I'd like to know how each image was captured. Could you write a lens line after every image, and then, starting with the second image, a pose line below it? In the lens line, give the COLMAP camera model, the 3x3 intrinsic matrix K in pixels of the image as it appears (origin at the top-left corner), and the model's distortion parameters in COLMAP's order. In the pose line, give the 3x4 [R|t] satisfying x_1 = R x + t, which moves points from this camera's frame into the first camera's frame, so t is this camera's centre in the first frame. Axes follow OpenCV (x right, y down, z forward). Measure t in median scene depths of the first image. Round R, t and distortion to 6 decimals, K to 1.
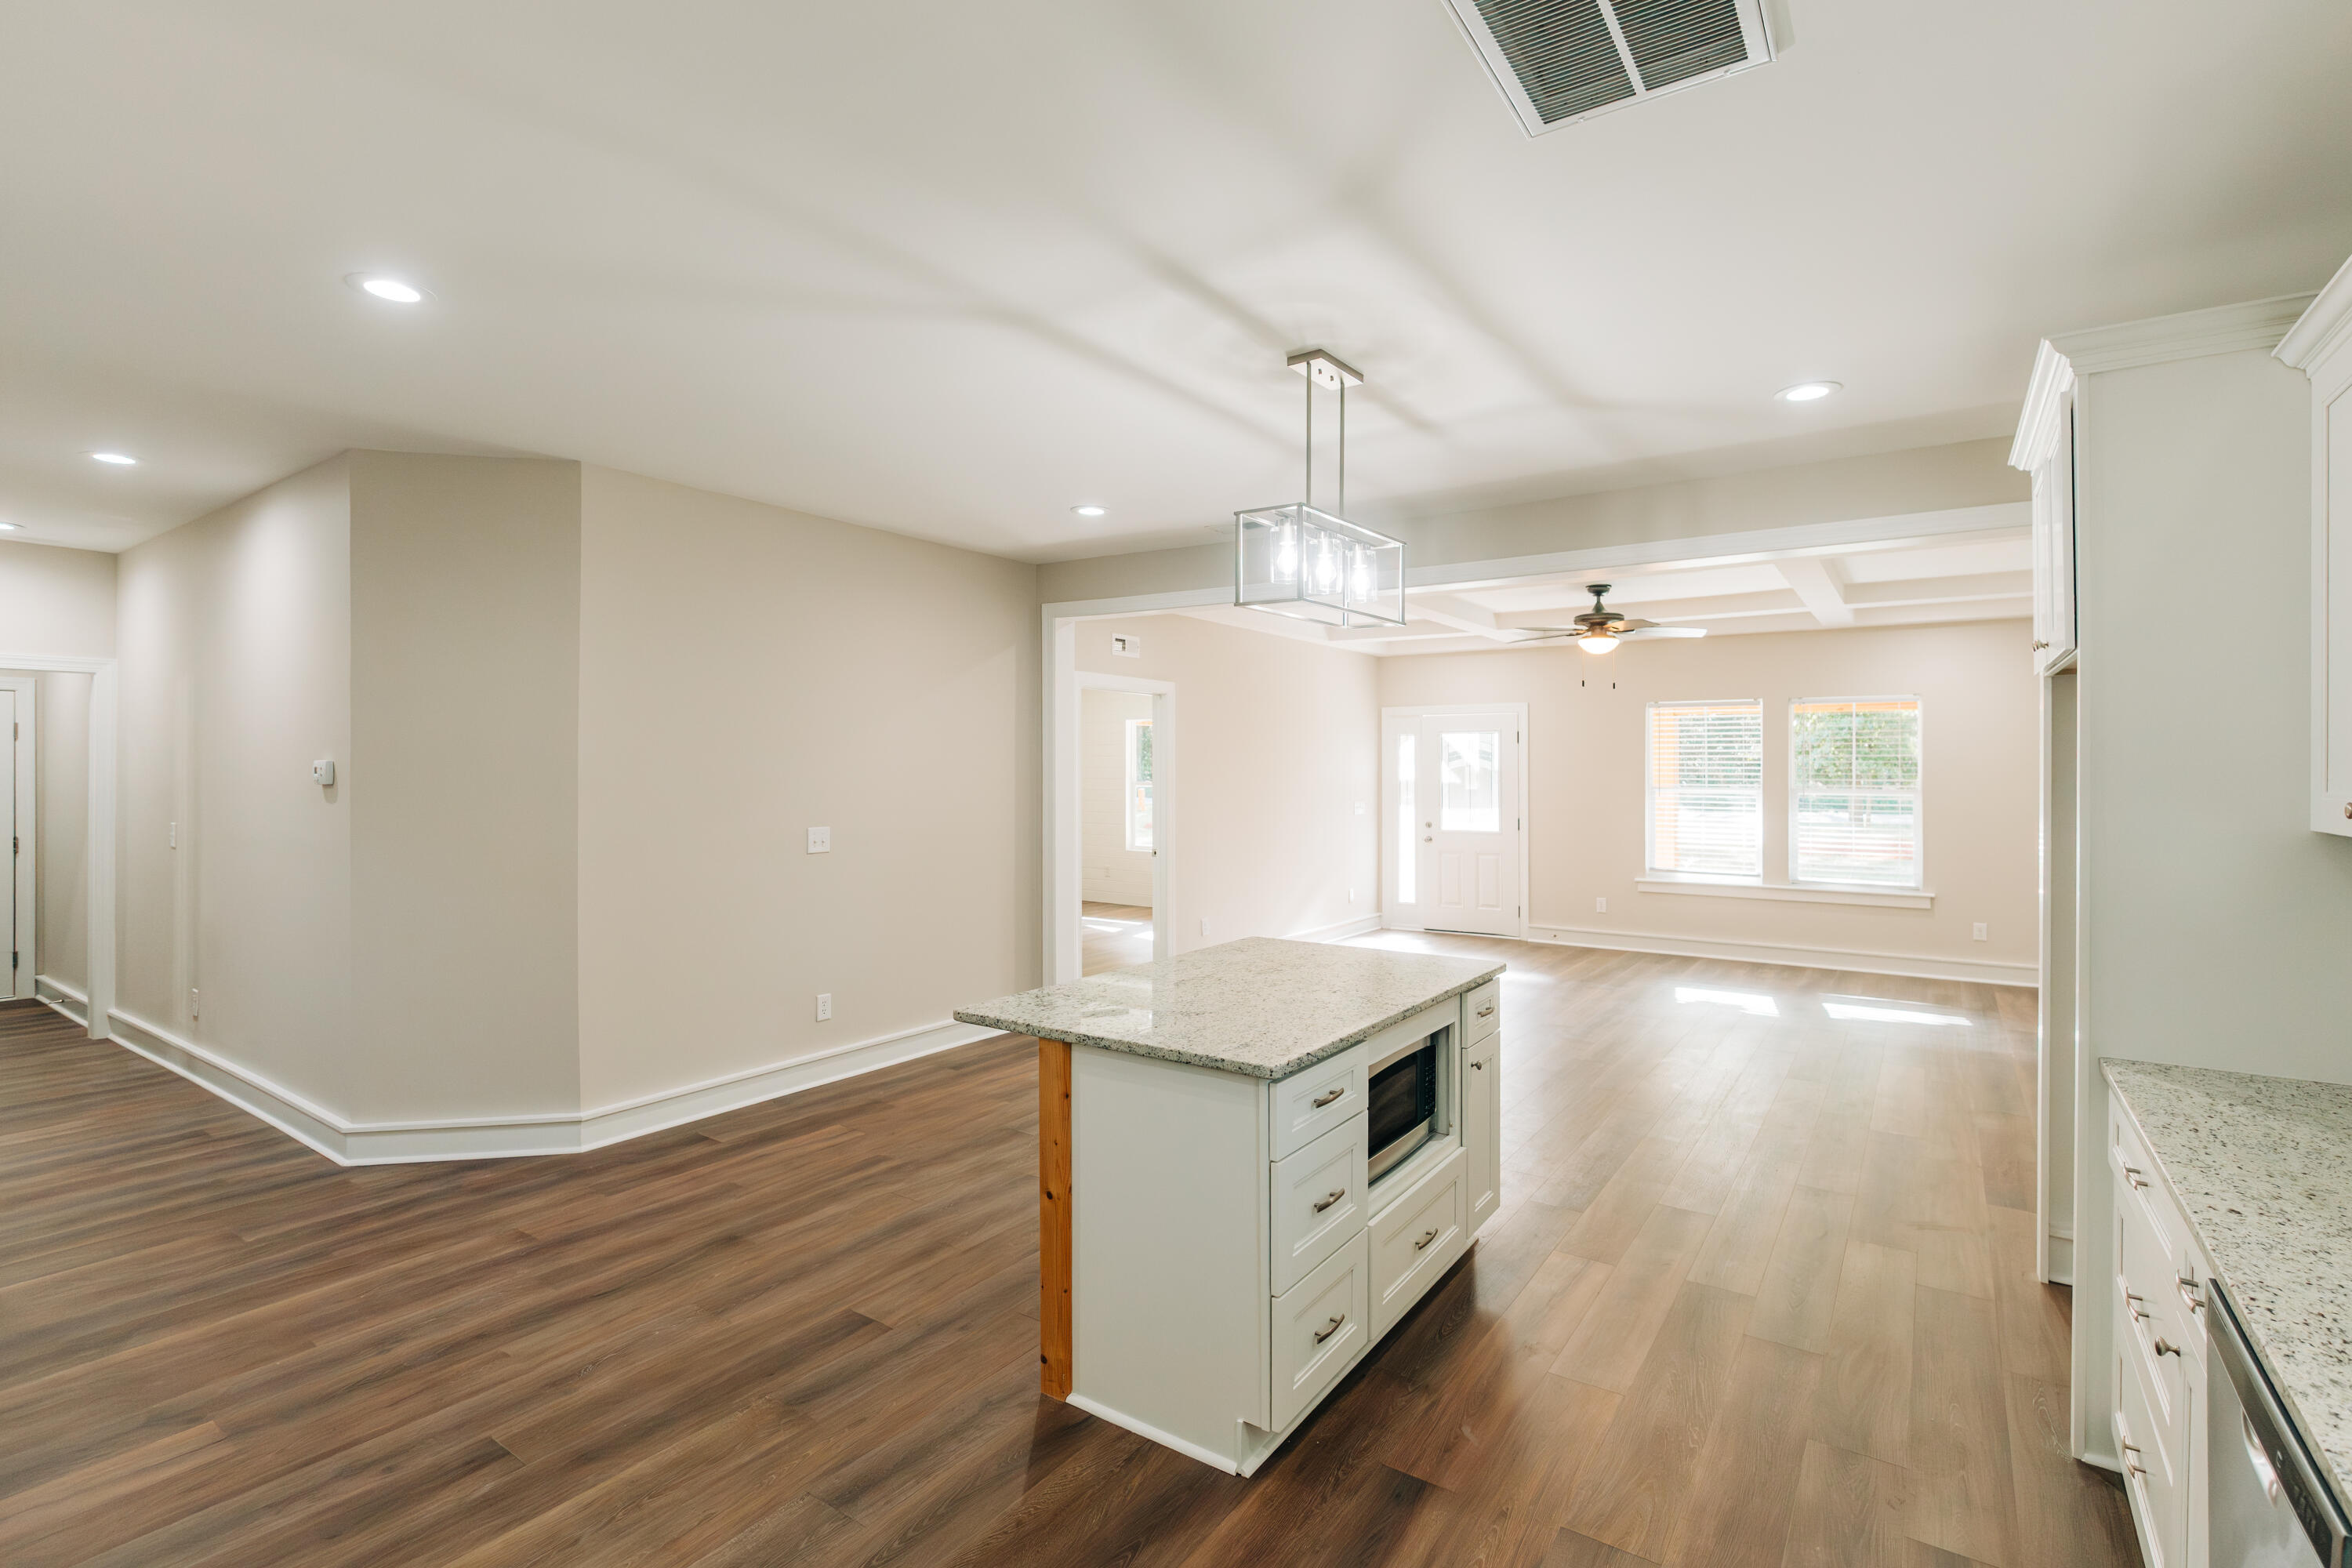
lens RADIAL K [[1079.9, 0, 1206.7], [0, 1079.9, 762.1], [0, 0, 1]] dist [-0.013194, 0.001144]
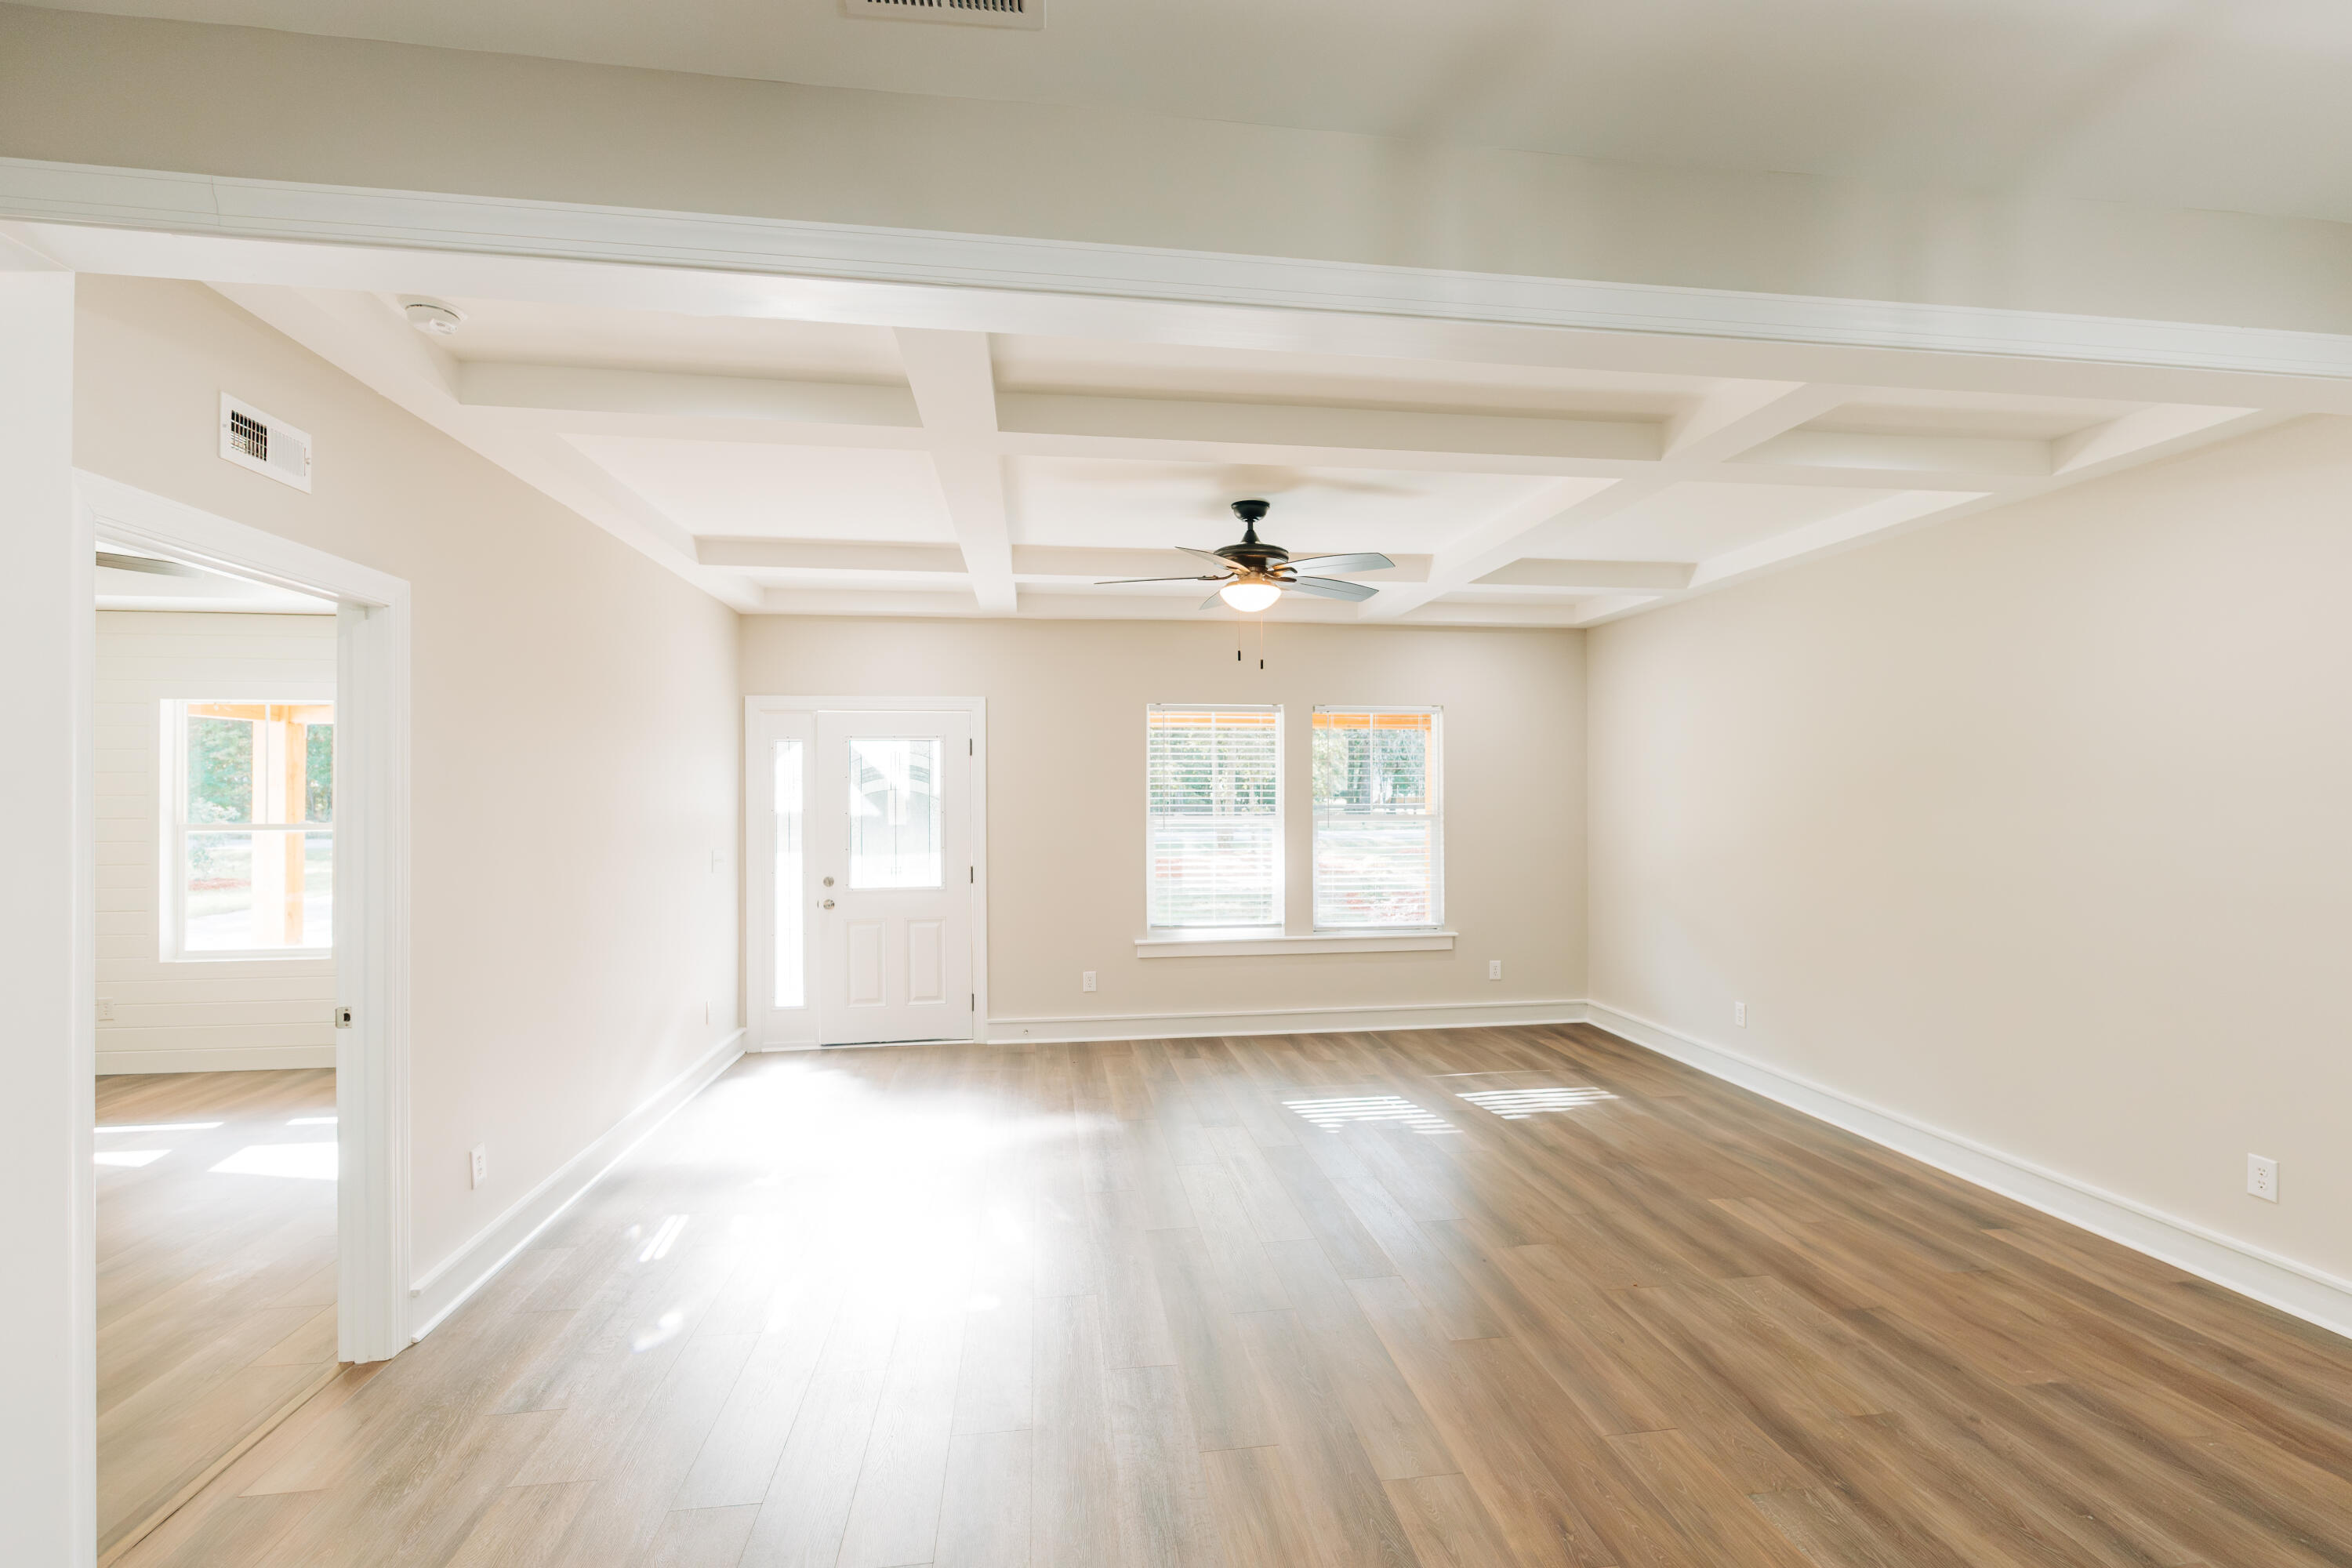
lens RADIAL K [[1079.9, 0, 1211.1], [0, 1079.9, 784.3], [0, 0, 1]] dist [-0.013194, 0.001144]
pose [[0.738948, 0.002626, 0.673758, -0.178256], [0.000943, 0.999987, -0.004931, 0.011534], [-0.673762, 0.004279, 0.738936, 1.161874]]
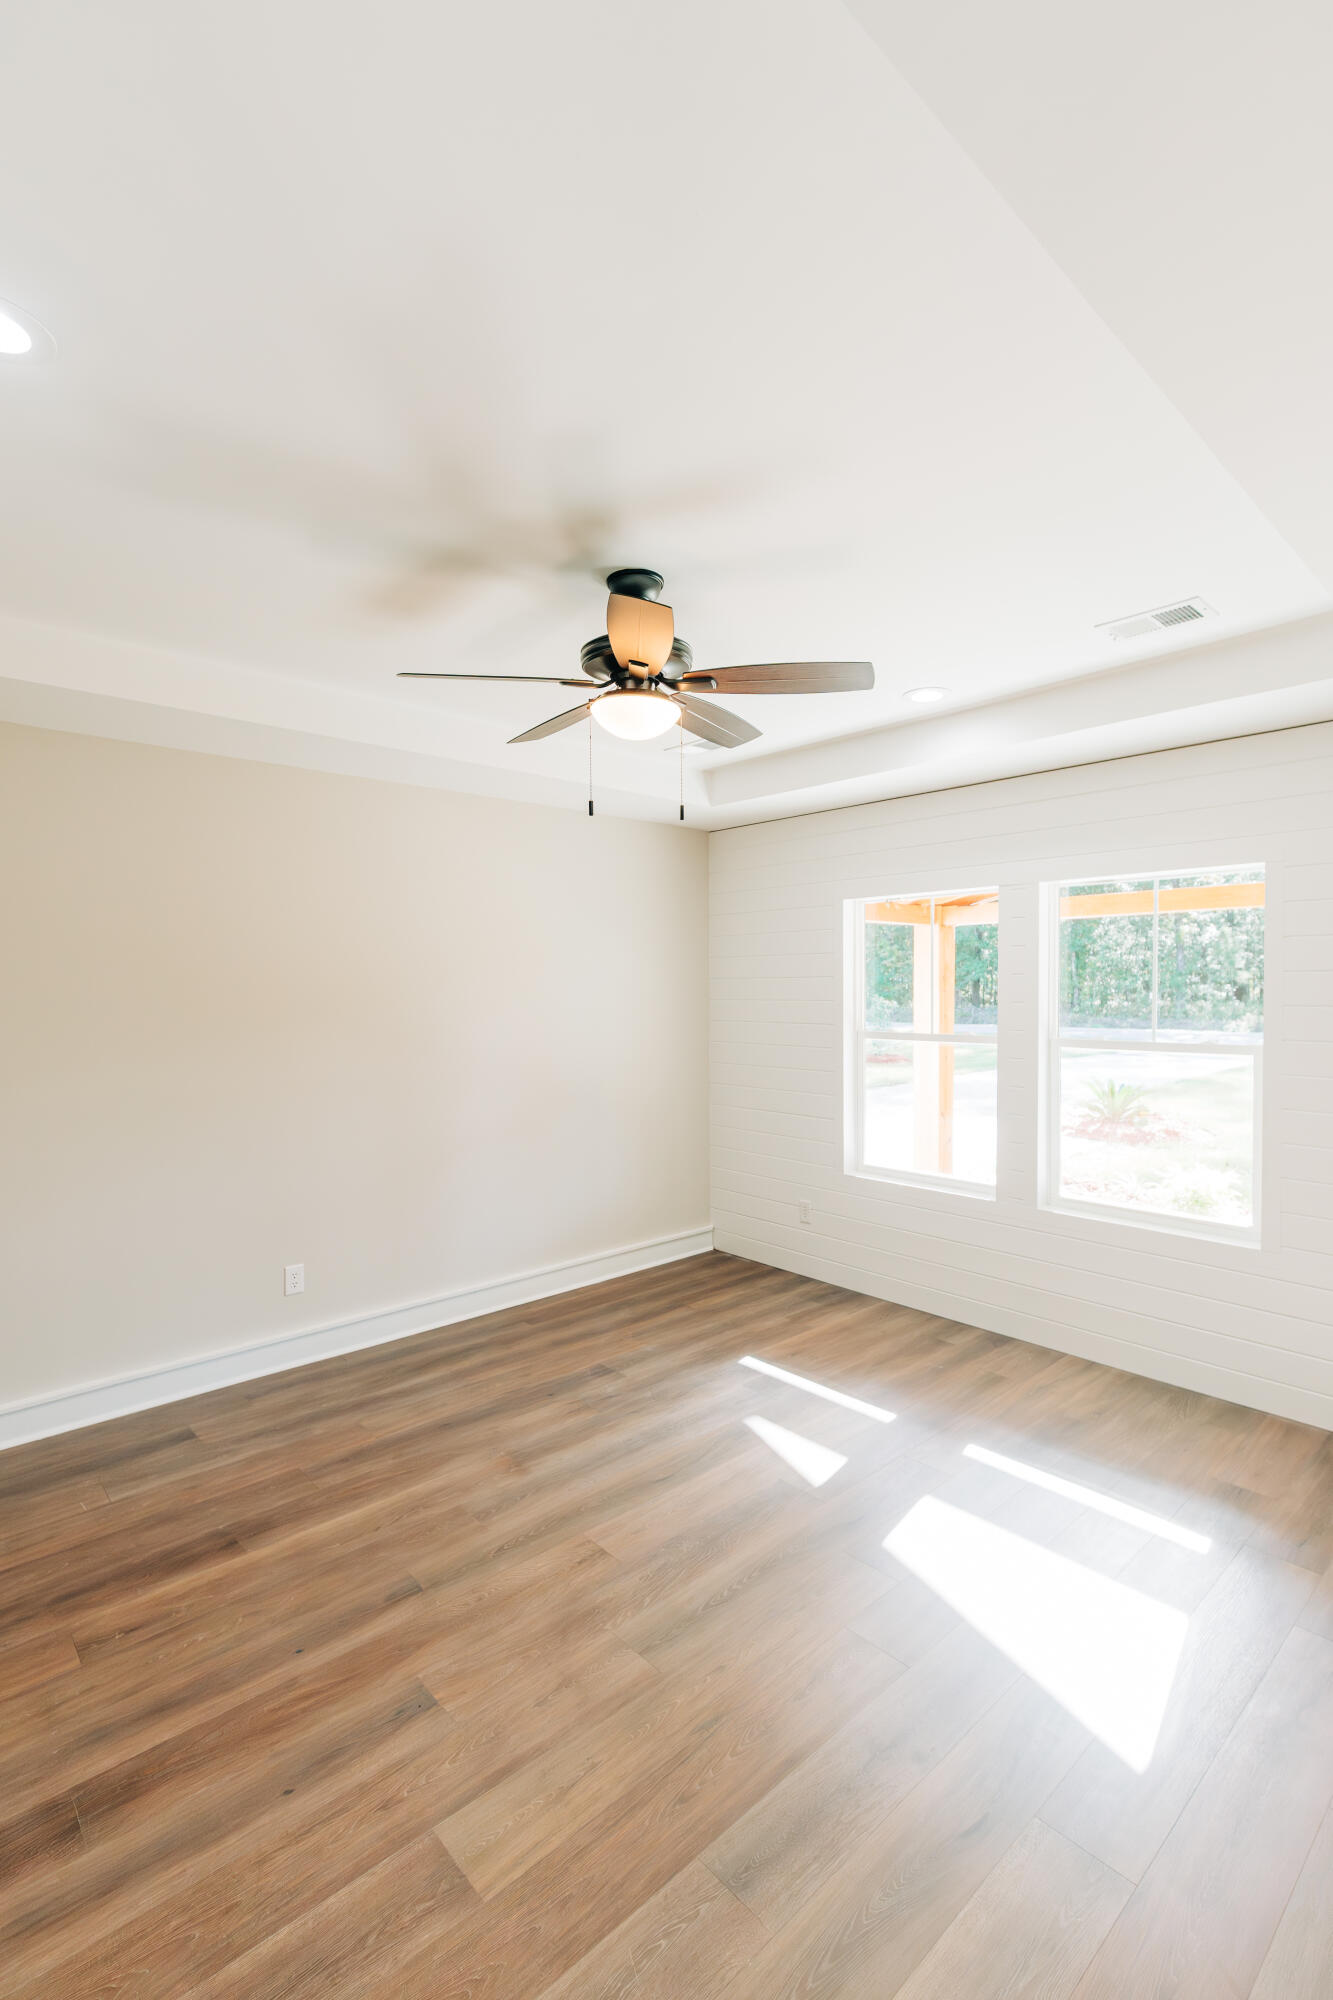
lens RADIAL K [[918.3, 0, 667.0], [0, 918.3, 1009.6], [0, 0, 1]] dist [-0.013194, 0.001144]
pose [[0.970488, -0.001650, -0.241146, -0.194565], [0.007509, 0.999698, 0.023379, -0.003267], [0.241034, -0.024500, 0.970207, 2.186497]]
